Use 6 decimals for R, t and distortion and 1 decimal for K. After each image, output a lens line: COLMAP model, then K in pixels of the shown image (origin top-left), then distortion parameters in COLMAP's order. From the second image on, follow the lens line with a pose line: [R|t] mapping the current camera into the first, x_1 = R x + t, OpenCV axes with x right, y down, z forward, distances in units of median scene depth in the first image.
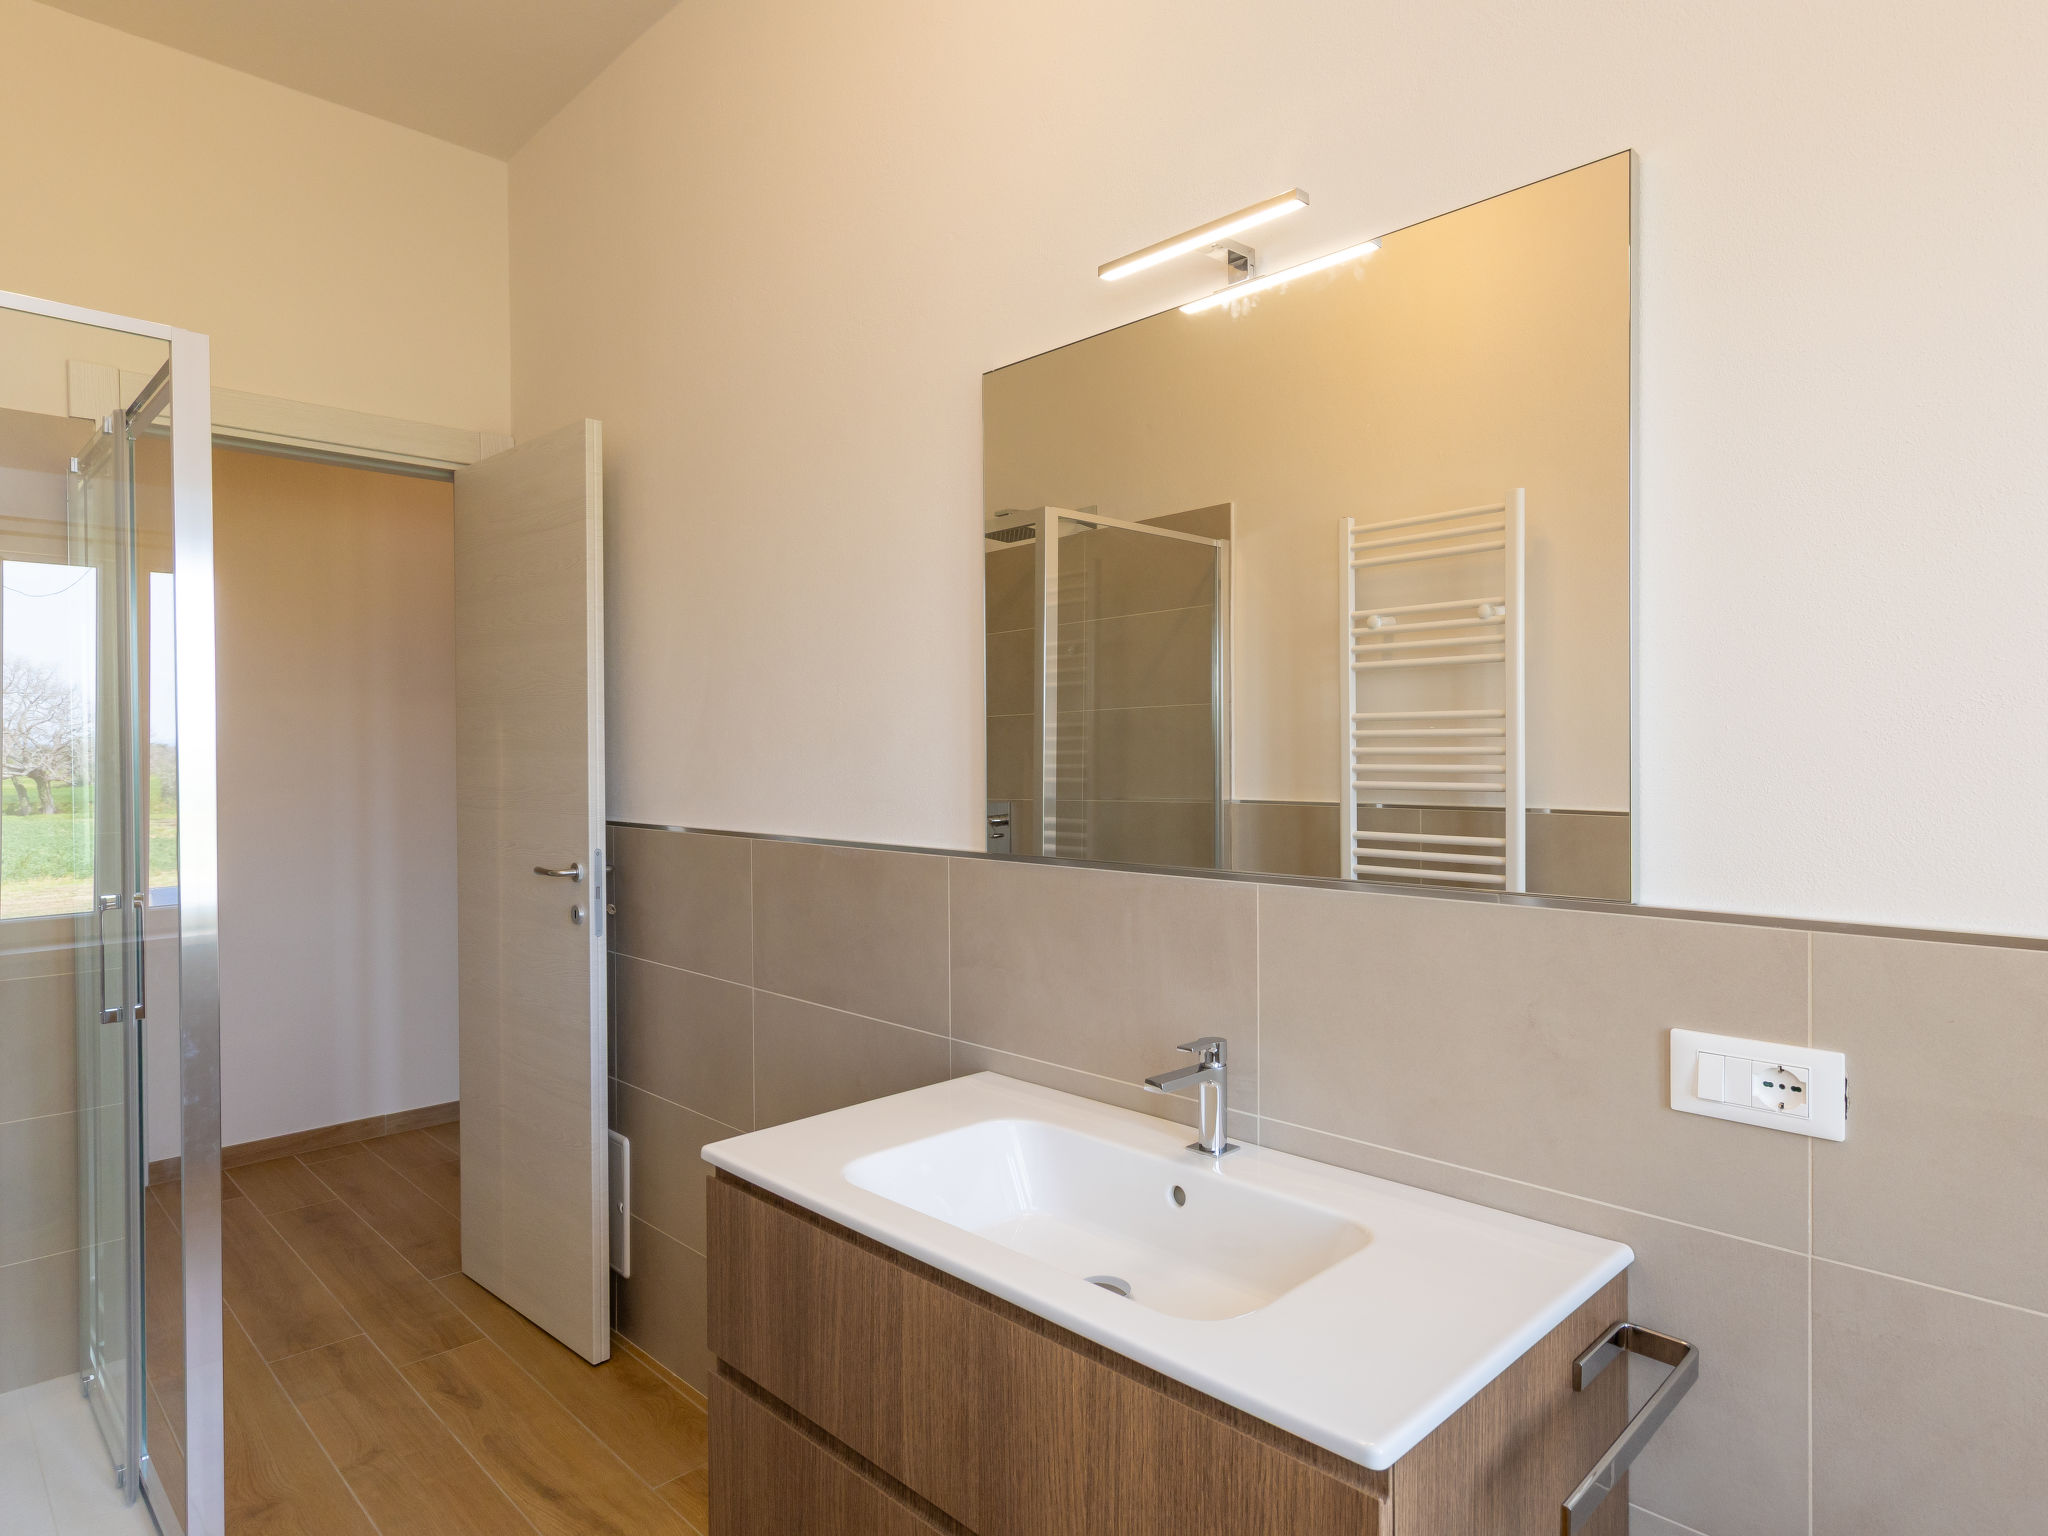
lens RADIAL K [[1176.0, 0, 1022.6], [0, 1176.0, 776.8], [0, 0, 1]] dist [0.006434, -0.000356]
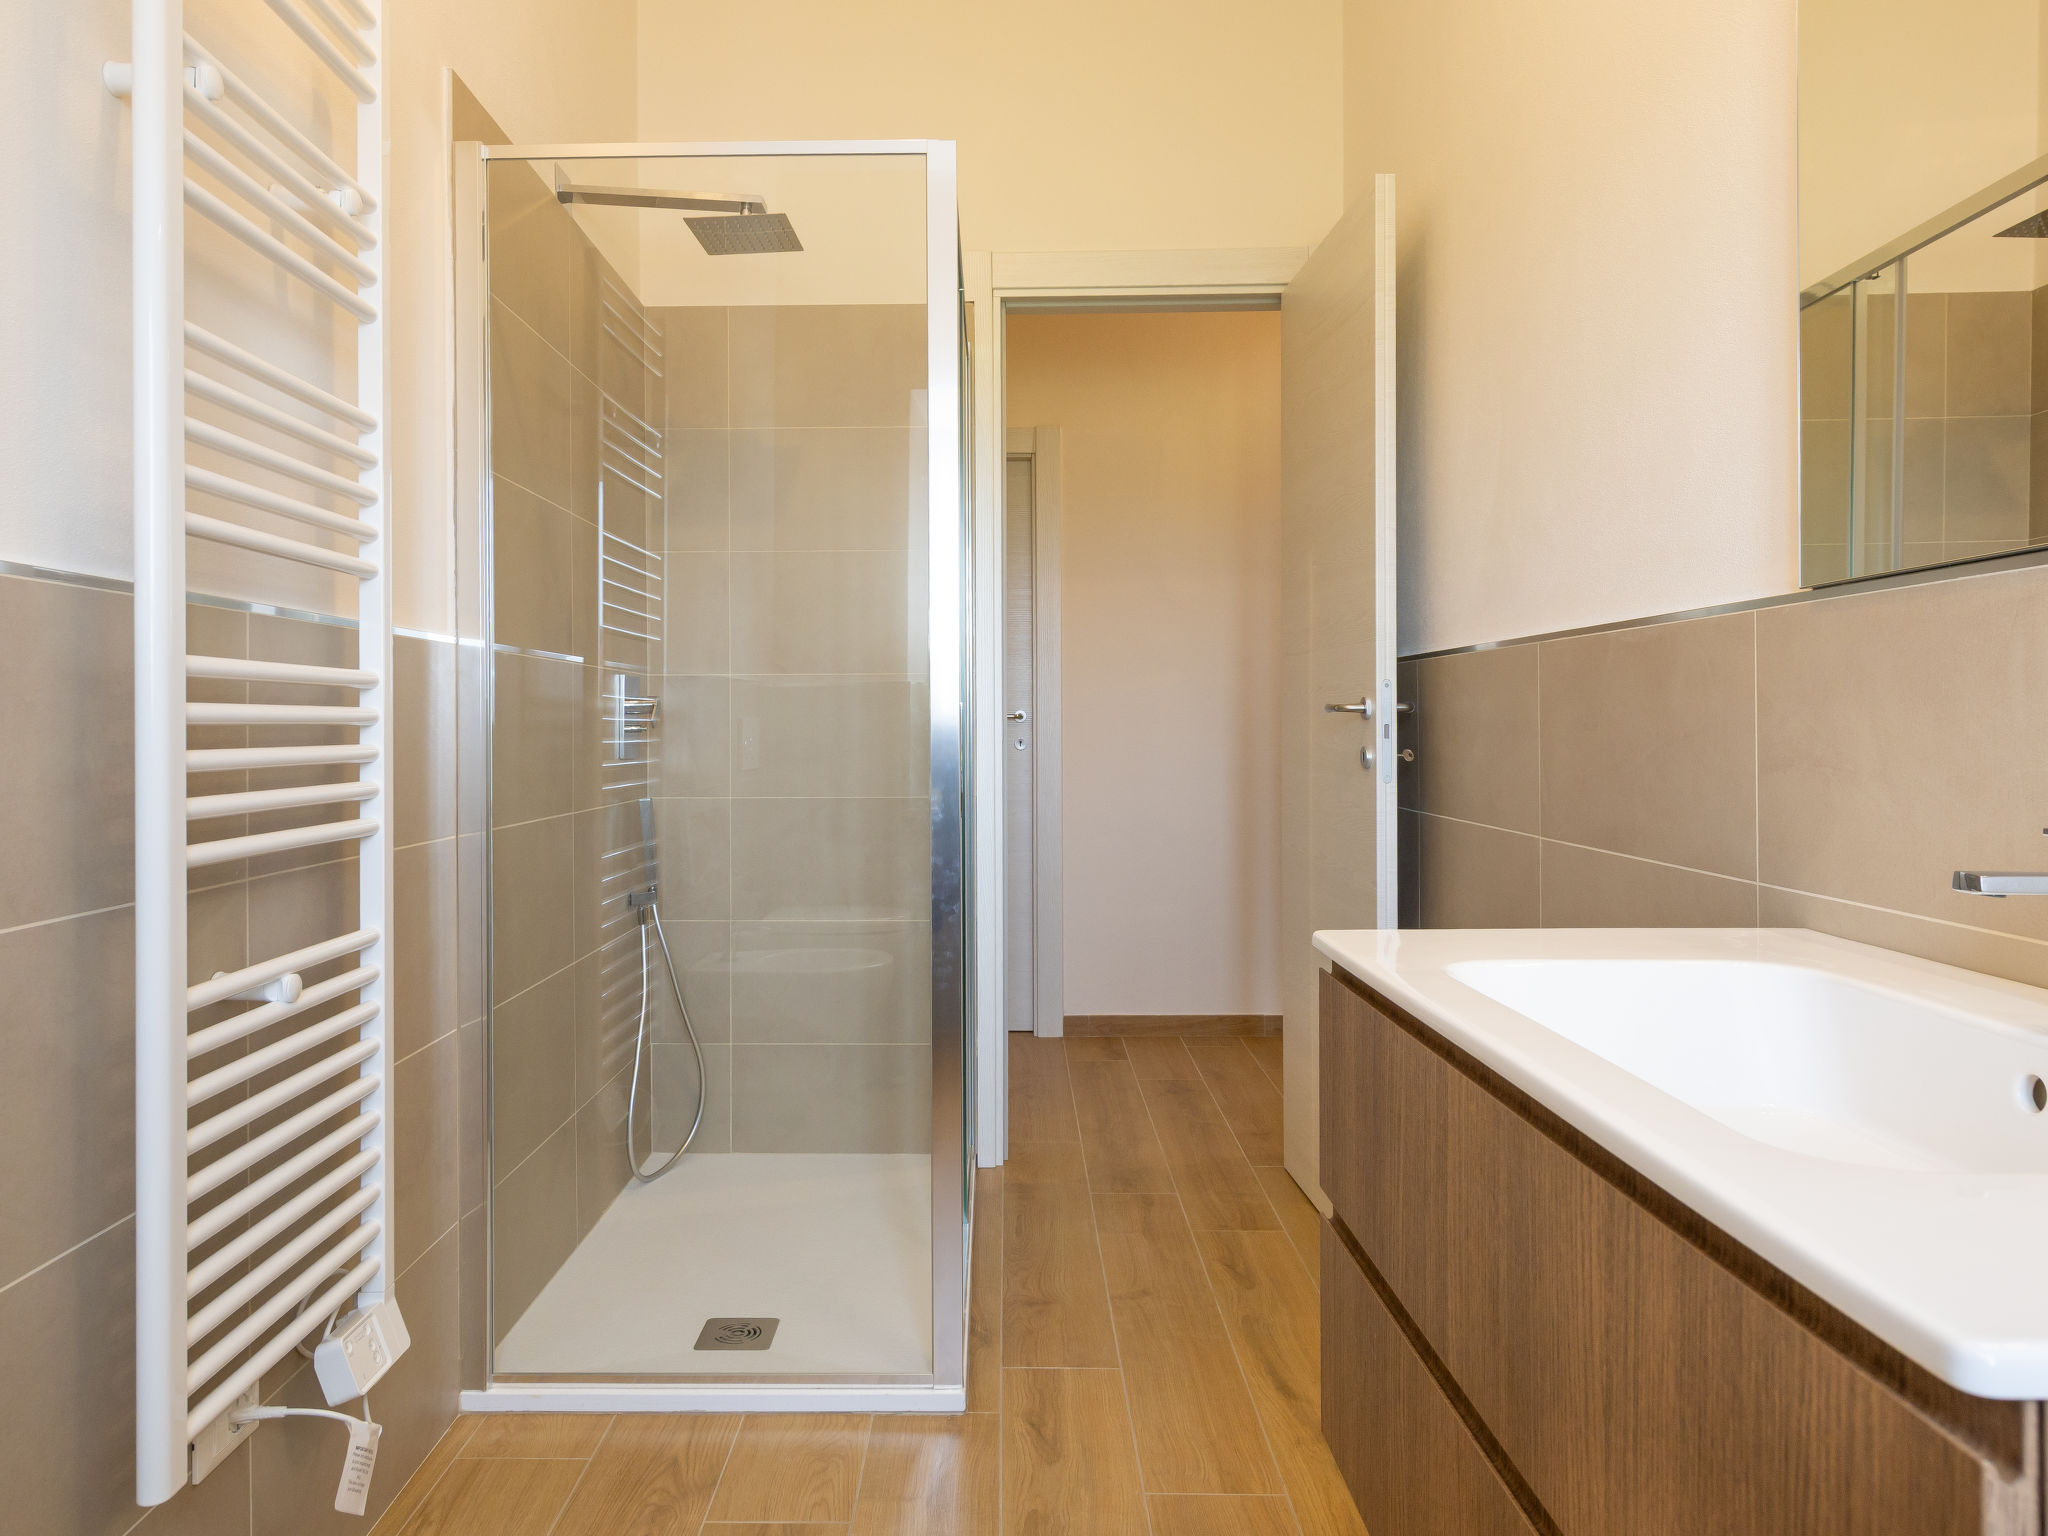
lens RADIAL K [[1357.4, 0, 1032.3], [0, 1357.4, 751.7], [0, 0, 1]] dist [0.002512, 0.000995]
pose [[0.708772, 0.002151, -0.705434, 0.164299], [-0.009688, 0.999931, -0.006685, 0.135093], [0.705371, 0.011572, 0.708744, 0.140598]]
